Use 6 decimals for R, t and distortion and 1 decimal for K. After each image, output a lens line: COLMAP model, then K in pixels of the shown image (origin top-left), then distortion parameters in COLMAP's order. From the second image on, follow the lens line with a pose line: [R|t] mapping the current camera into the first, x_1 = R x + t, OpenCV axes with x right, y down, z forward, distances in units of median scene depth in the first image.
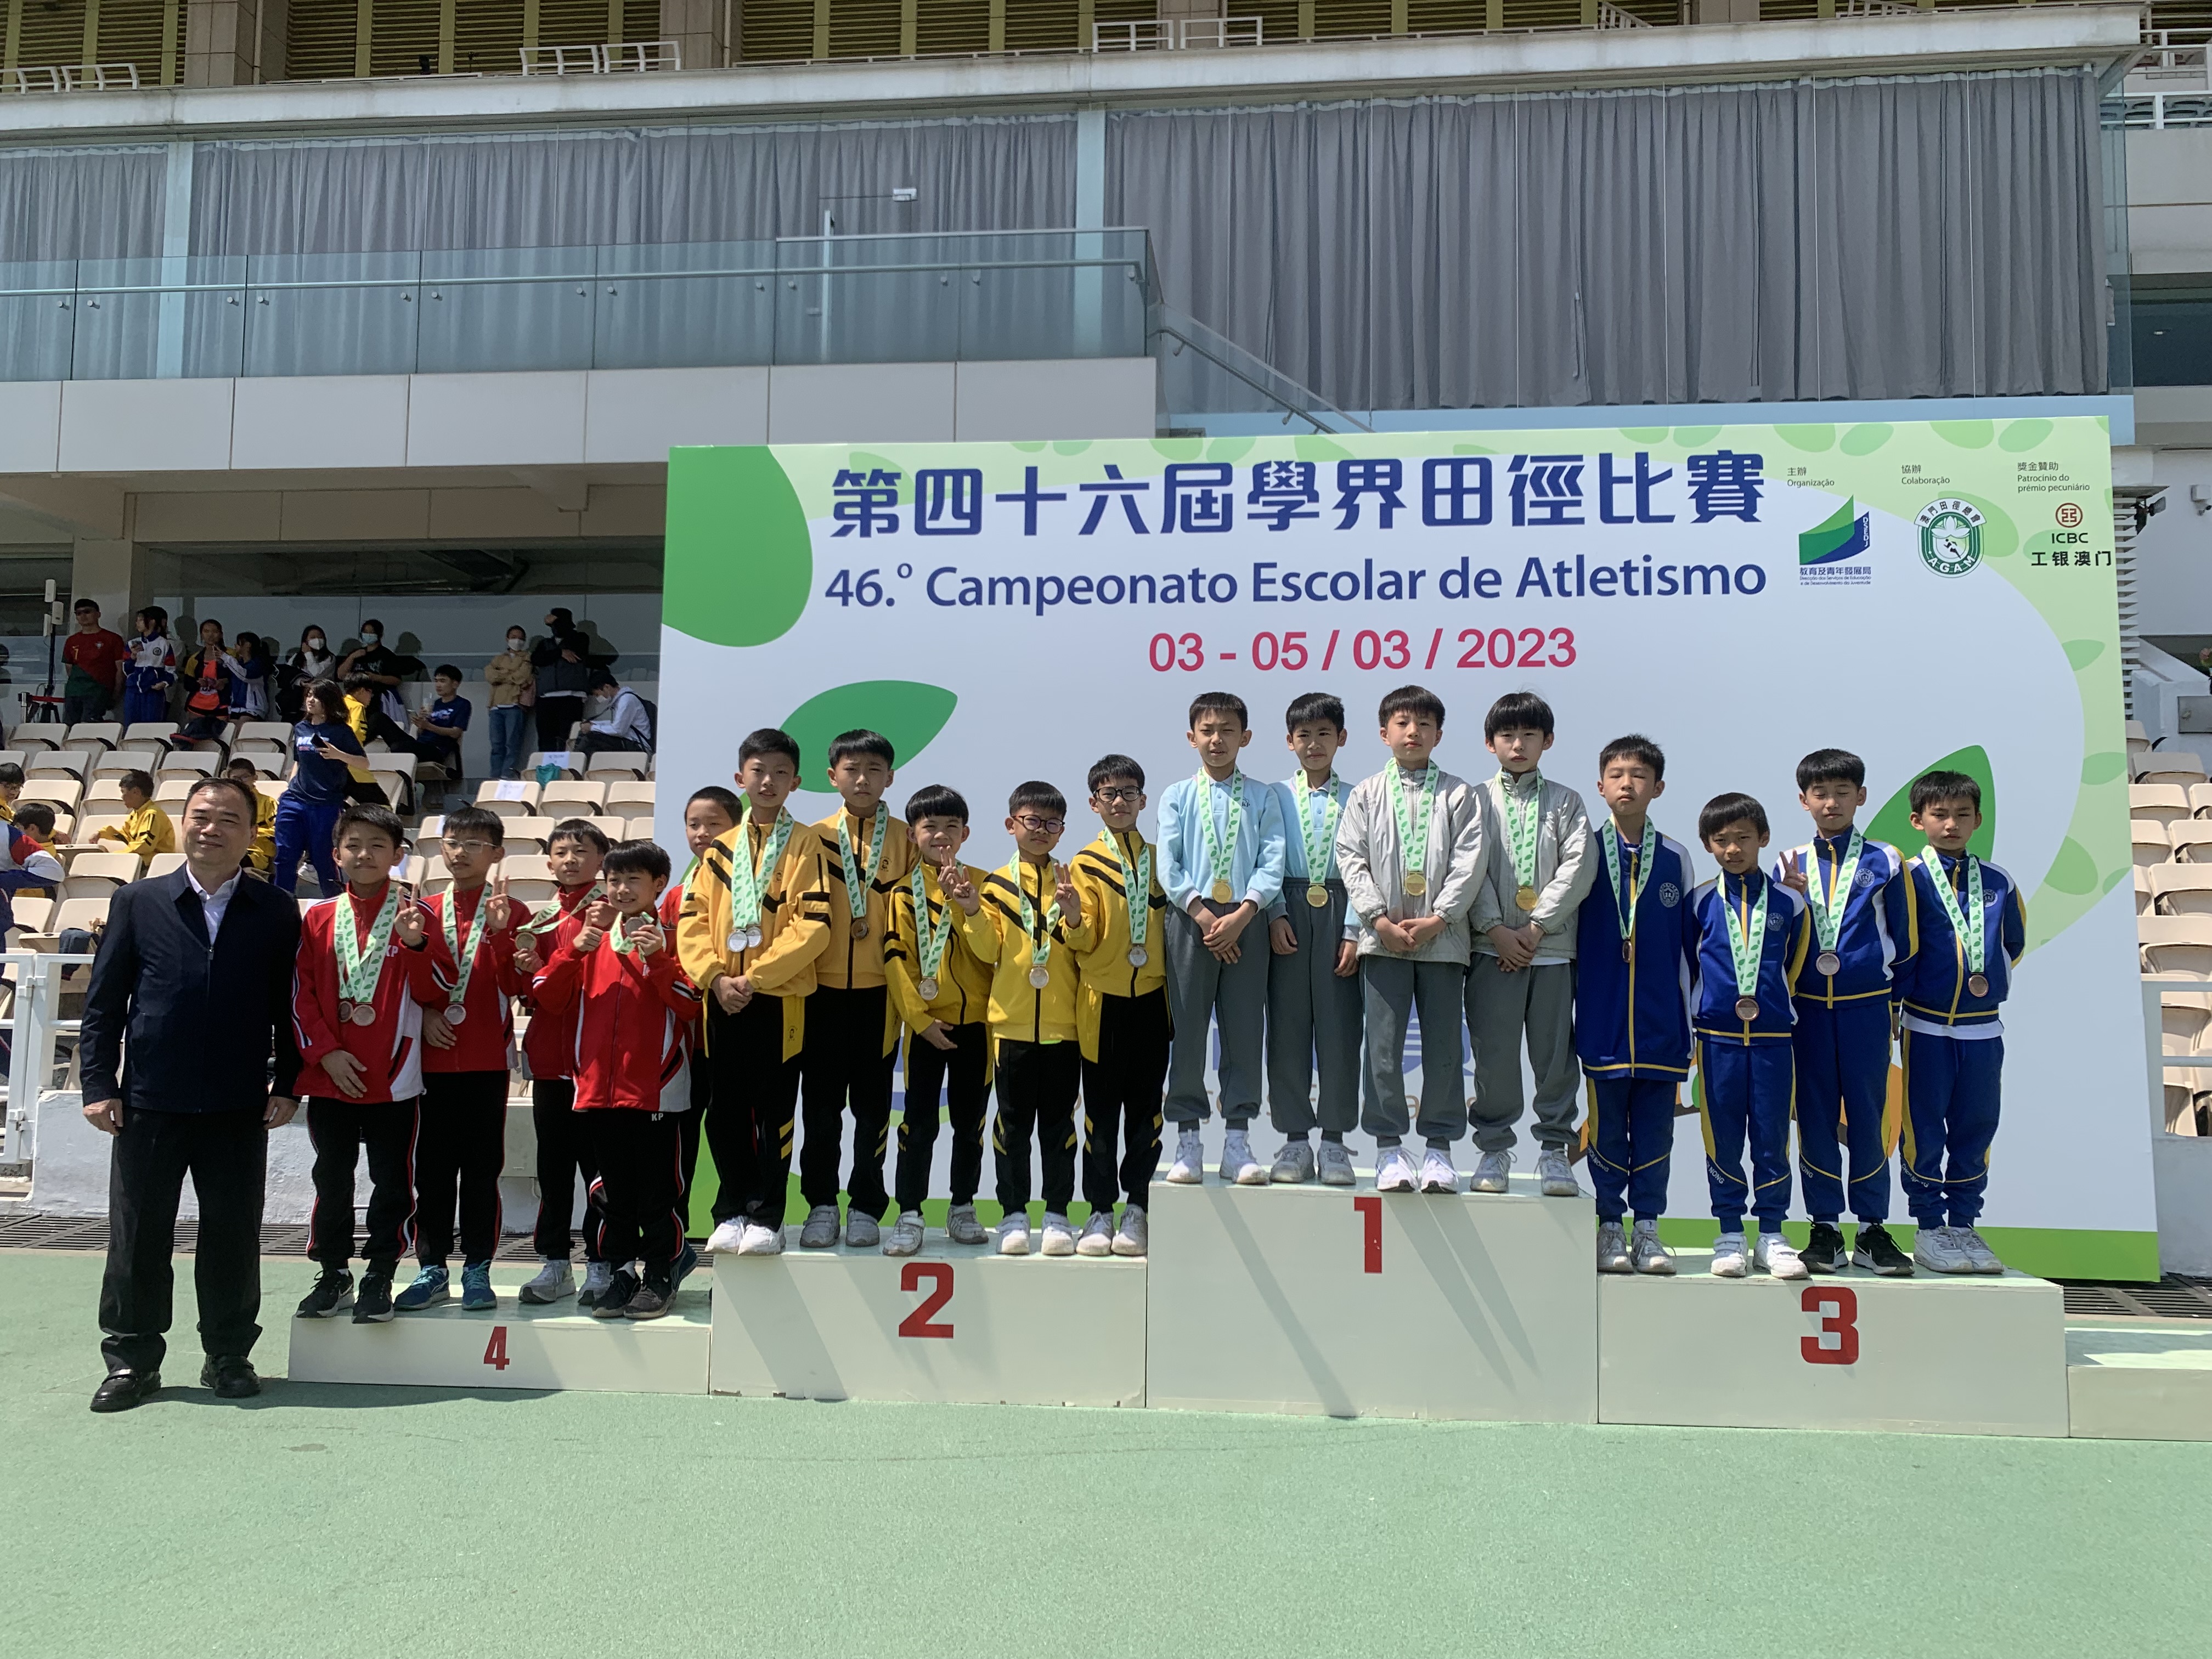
lens RADIAL K [[1671.7, 0, 1103.3], [0, 1671.7, 850.1], [0, 0, 1]] dist [0.060152, -0.073744]
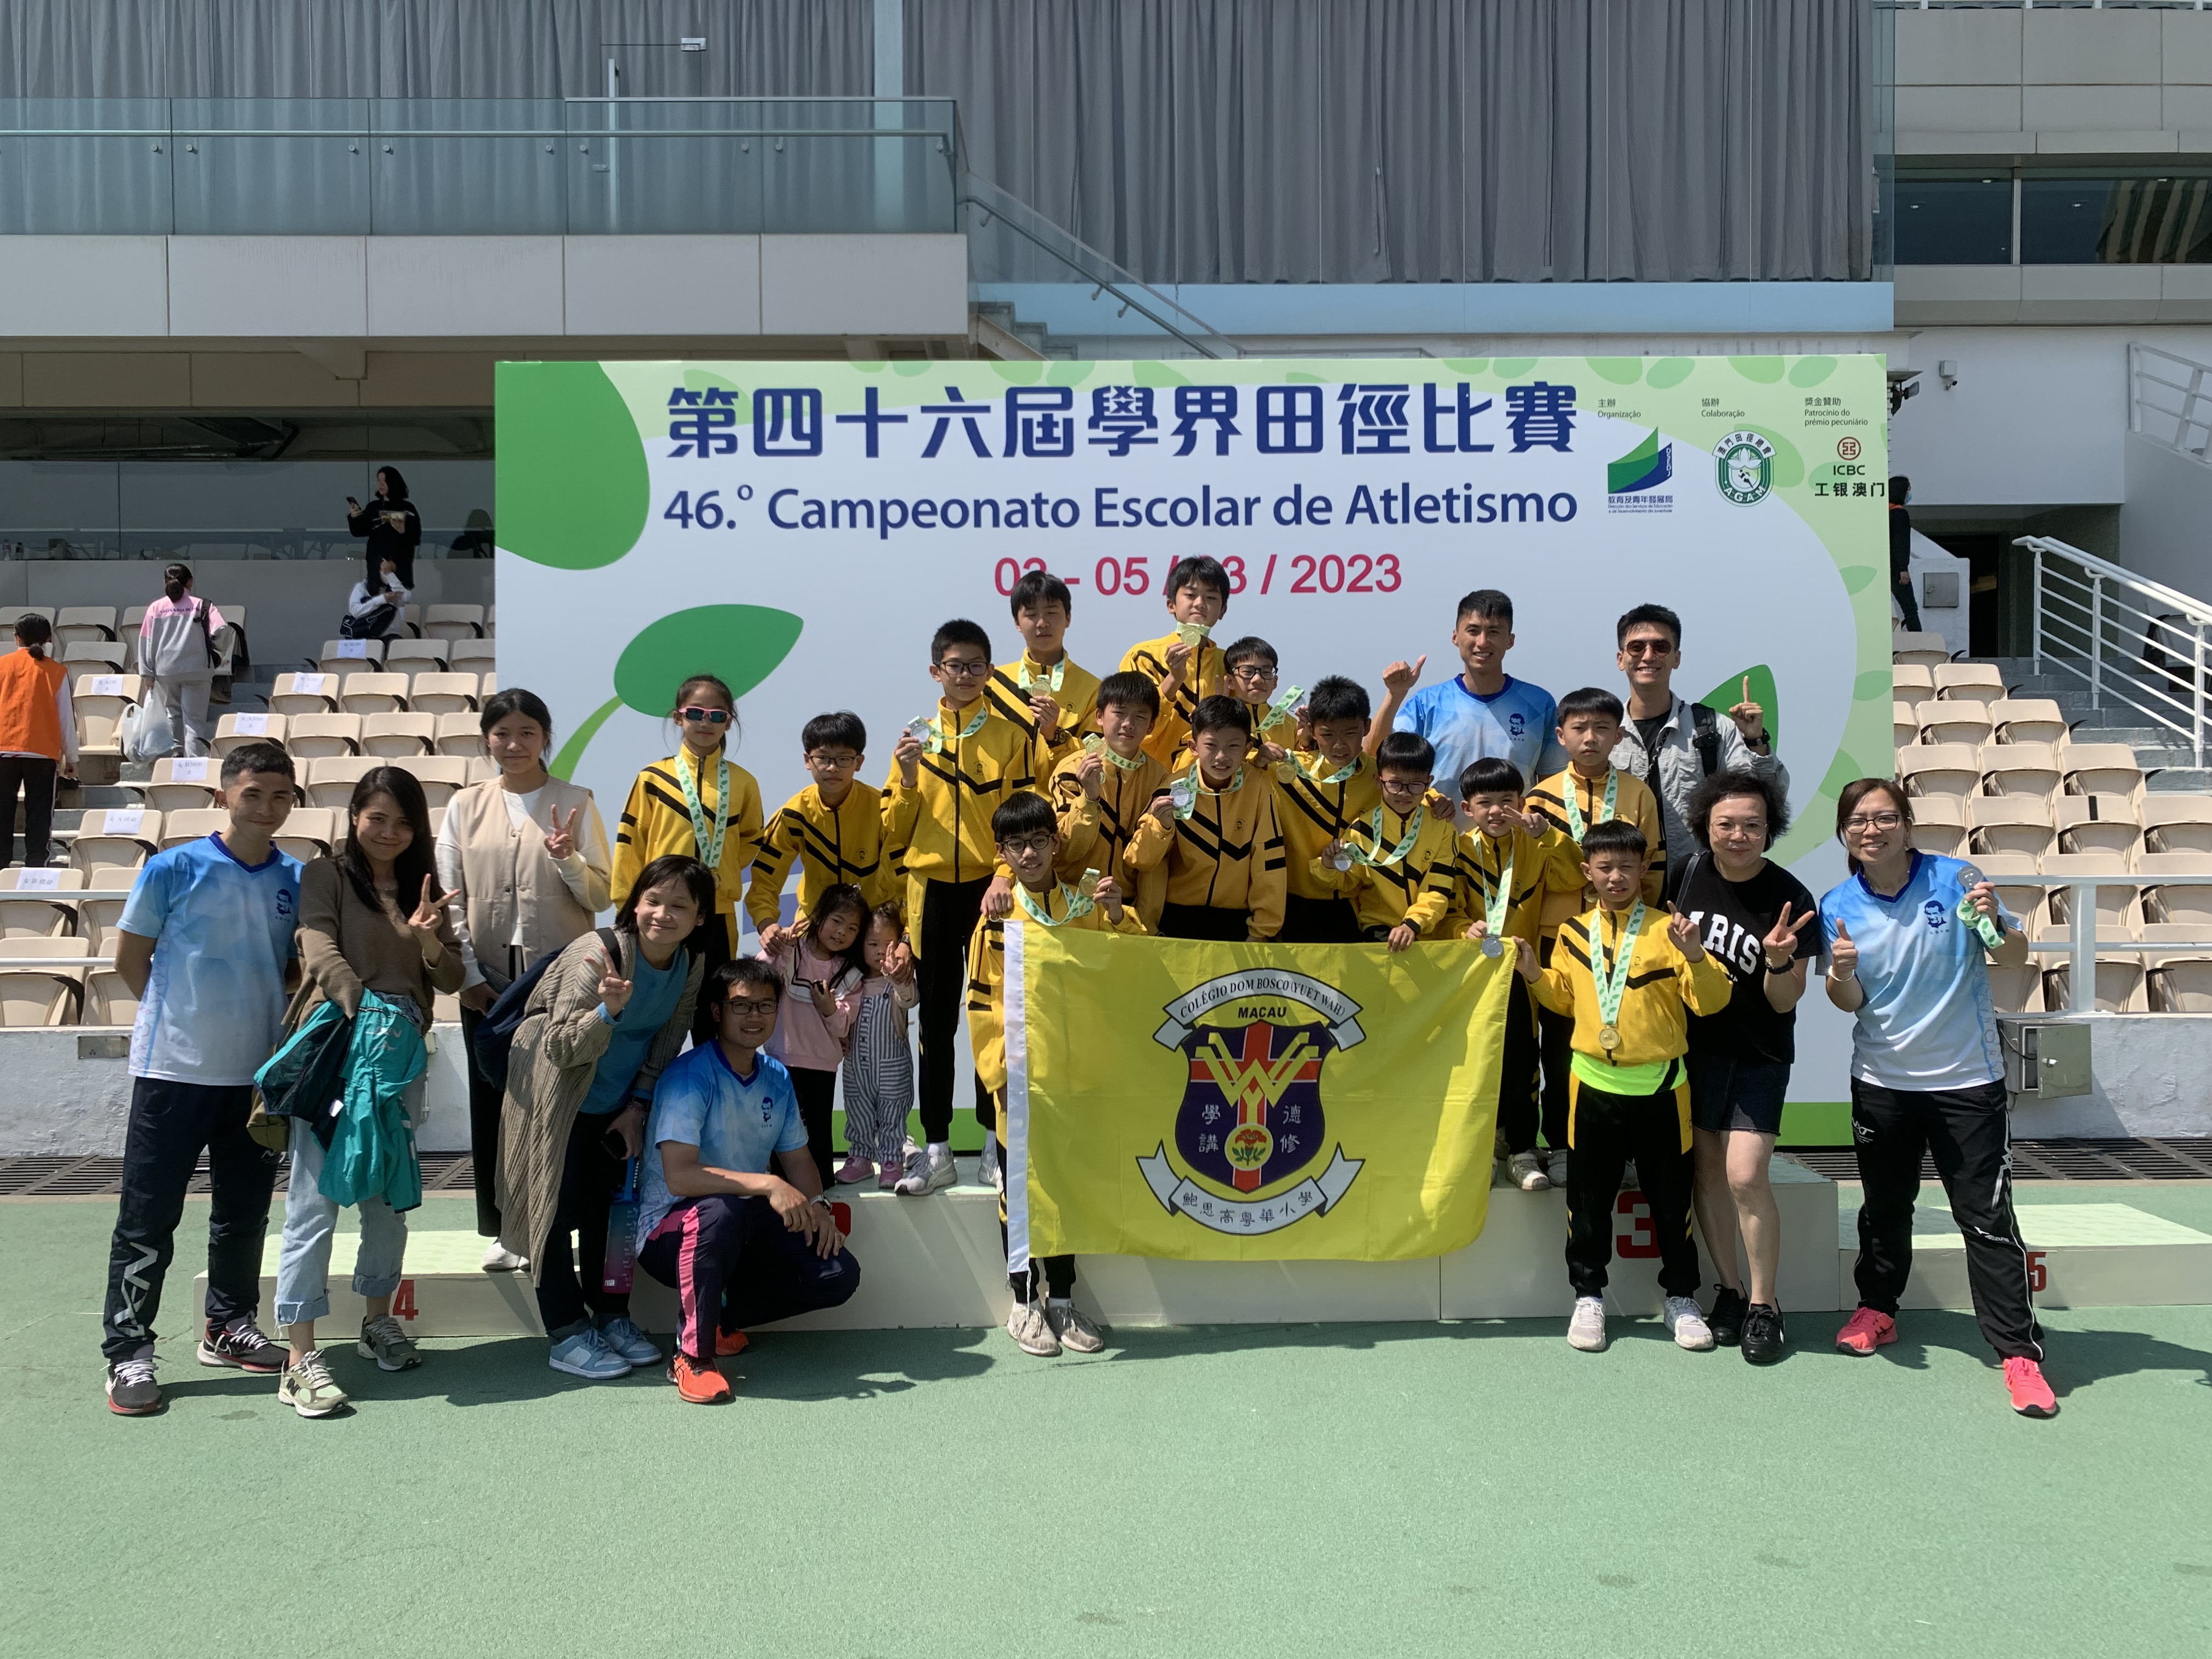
lens RADIAL K [[1671.7, 0, 1072.5], [0, 1671.7, 847.1], [0, 0, 1]] dist [0.060152, -0.073744]
pose [[0.993848, -0.021356, 0.108675, -0.039343], [0.011156, 0.995546, 0.093616, -0.049461], [-0.110191, -0.091828, 0.989659, -0.029151]]
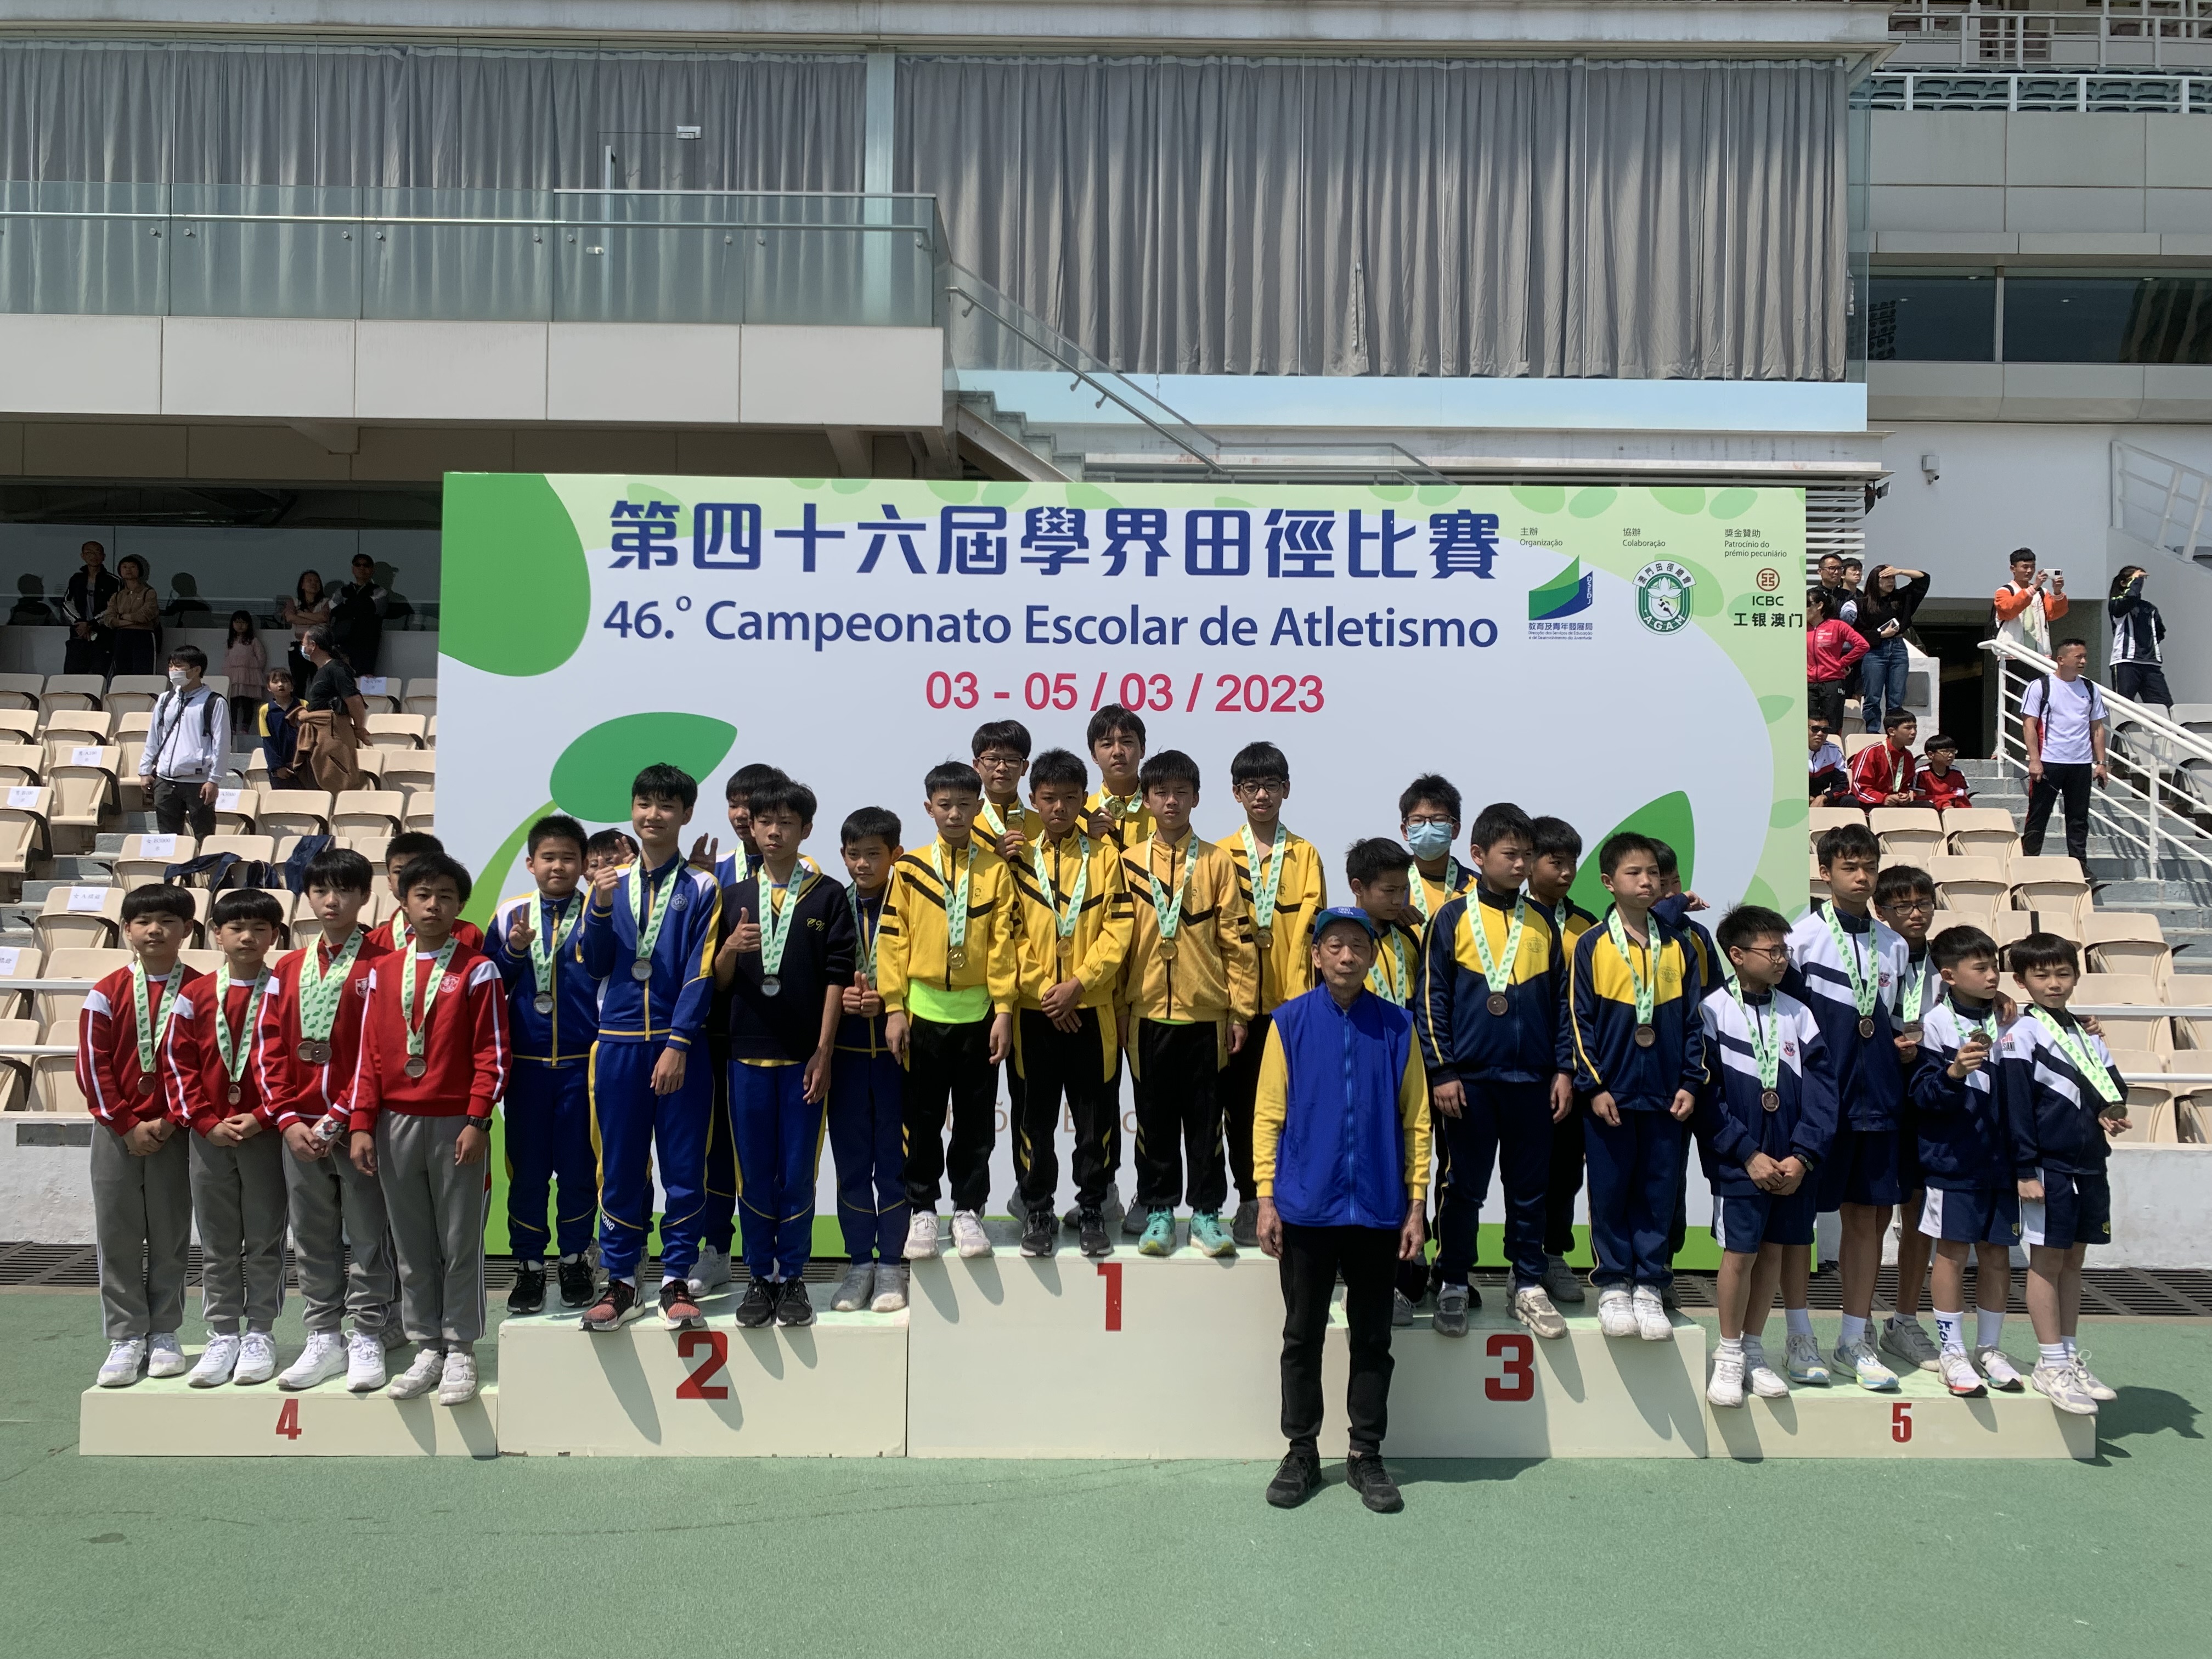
lens RADIAL K [[1671.7, 0, 1072.5], [0, 1671.7, 855.0], [0, 0, 1]] dist [0.060152, -0.073744]
pose [[0.995057, 0.000440, 0.099306, 0.015260], [-0.007258, 0.997638, 0.068305, -0.087922], [-0.099042, -0.068688, 0.992710, -0.048126]]
